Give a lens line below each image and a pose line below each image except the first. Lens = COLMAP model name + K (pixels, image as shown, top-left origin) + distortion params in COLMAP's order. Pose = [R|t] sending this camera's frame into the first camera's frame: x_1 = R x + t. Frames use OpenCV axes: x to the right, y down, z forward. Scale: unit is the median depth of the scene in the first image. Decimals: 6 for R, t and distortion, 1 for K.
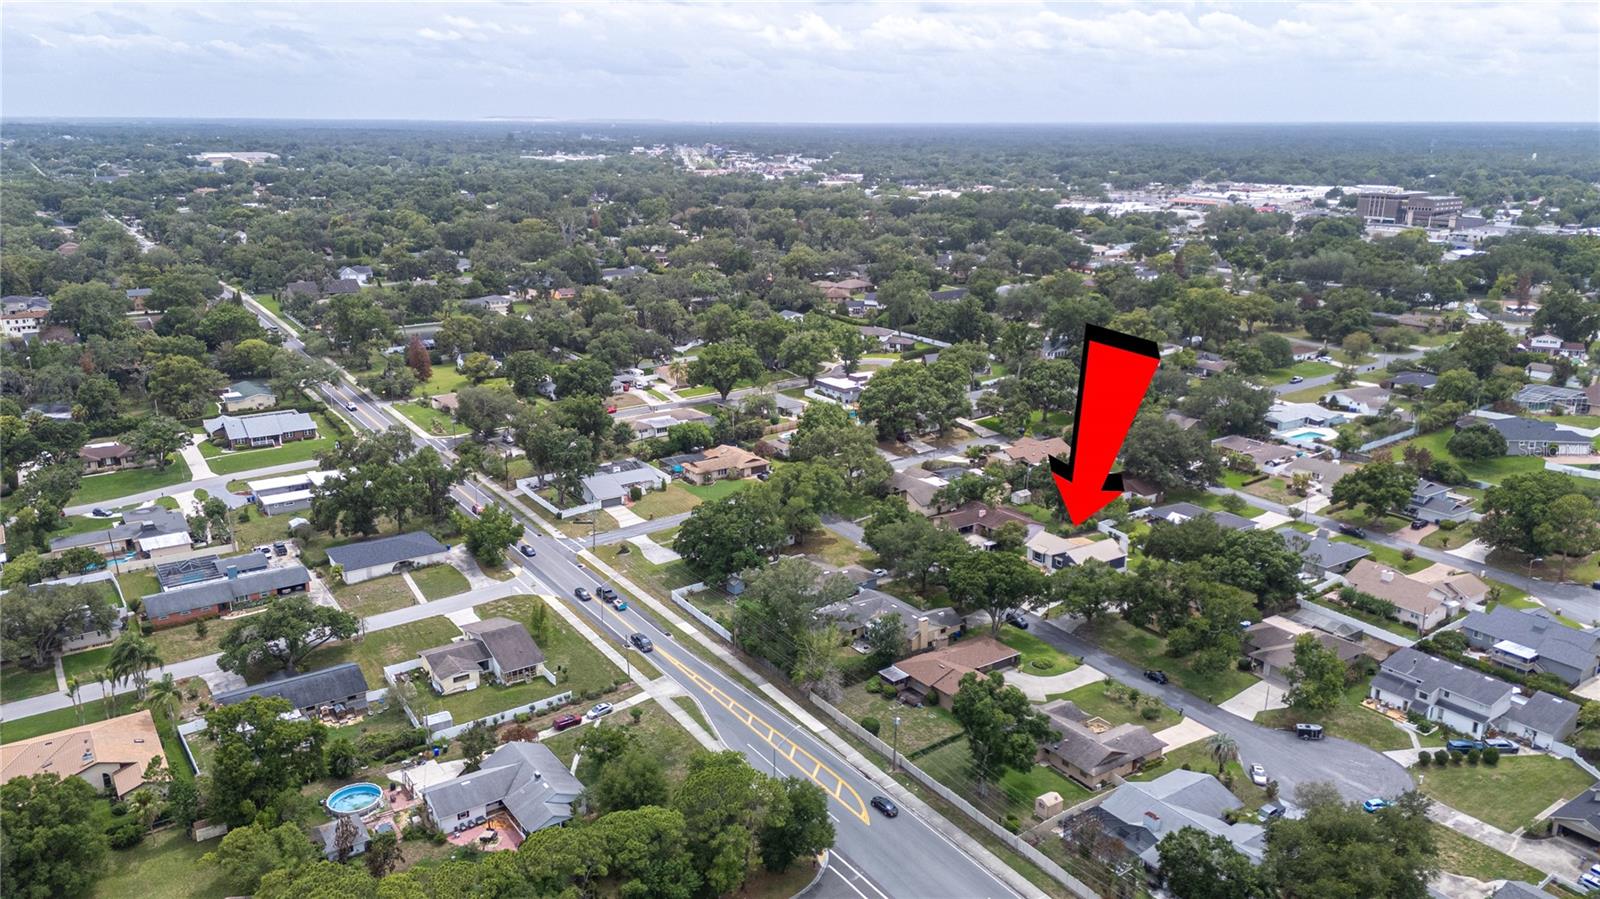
lens RADIAL K [[1231.0, 0, 800.0], [0, 1231.0, 449.5], [0, 0, 1]] dist [0.041437, -0.005487]
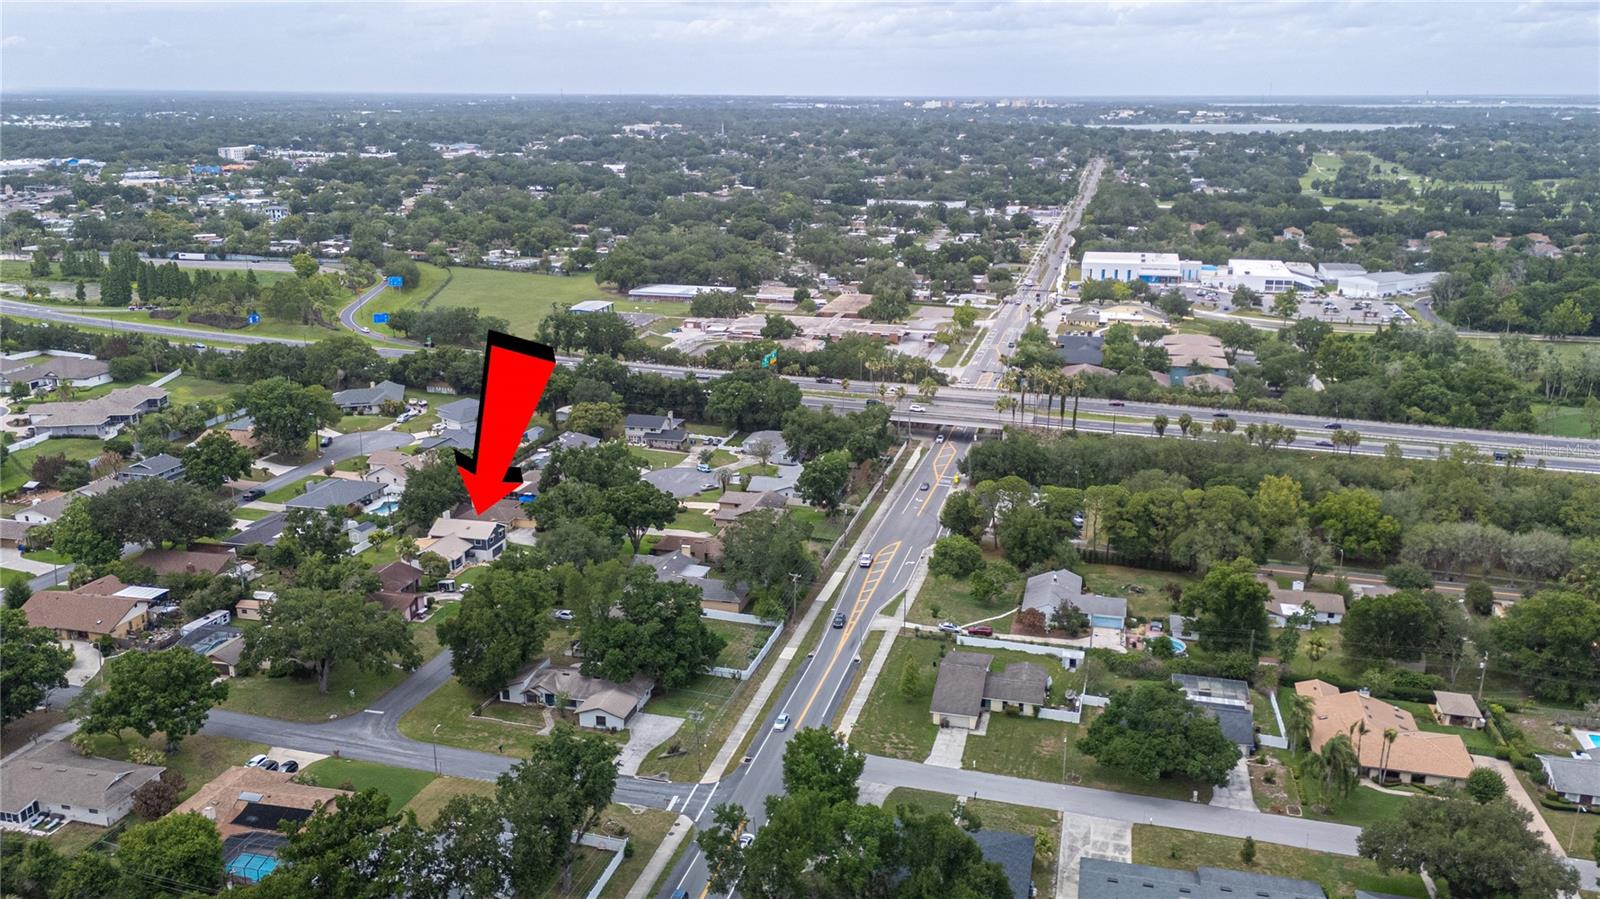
lens RADIAL K [[1231.0, 0, 800.0], [0, 1231.0, 449.5], [0, 0, 1]] dist [0.041437, -0.005487]
pose [[-0.660075, -0.218234, 0.718801, -0.808054], [0.198647, 0.872099, 0.447194, -0.455791], [-0.724459, 0.437969, -0.532299, 1.522045]]
